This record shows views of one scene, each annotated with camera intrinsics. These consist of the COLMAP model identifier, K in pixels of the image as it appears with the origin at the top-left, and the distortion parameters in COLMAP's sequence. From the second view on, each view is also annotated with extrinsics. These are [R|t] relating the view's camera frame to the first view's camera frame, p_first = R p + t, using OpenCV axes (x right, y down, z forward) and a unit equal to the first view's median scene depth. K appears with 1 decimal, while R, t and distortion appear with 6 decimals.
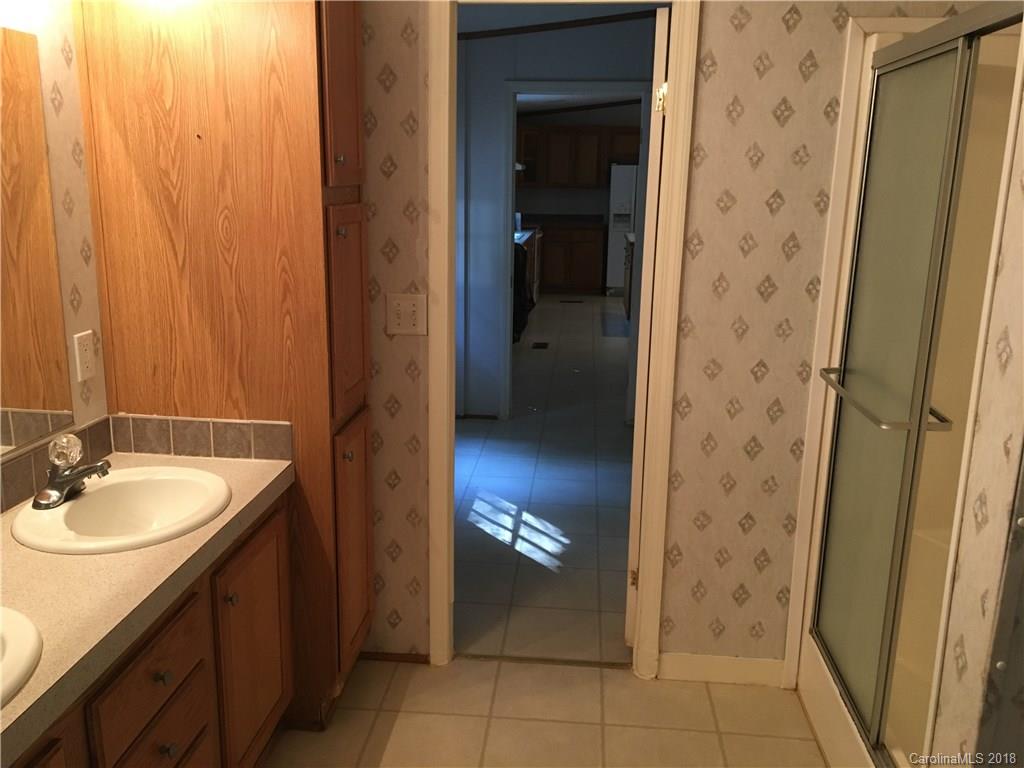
lens RADIAL K [[861.7, 0, 504.0], [0, 861.7, 376.6], [0, 0, 1]] dist [0.083970, -0.122106]
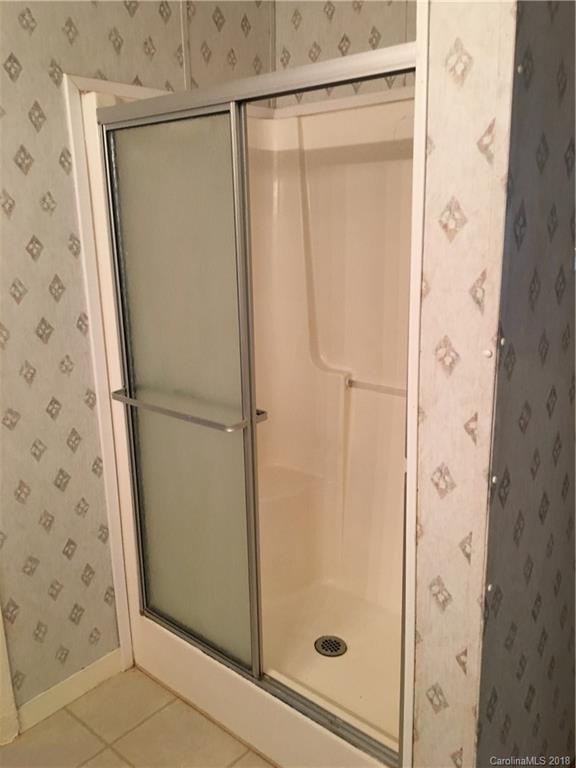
lens RADIAL K [[646.3, 0, 287.9], [0, 646.3, 381.0], [0, 0, 1]] dist [0.083970, -0.122106]
pose [[0.581697, -0.226730, 0.781167, -0.153506], [0.211081, 0.969543, 0.124224, -0.079067], [-0.785540, 0.092628, 0.611838, 0.299958]]
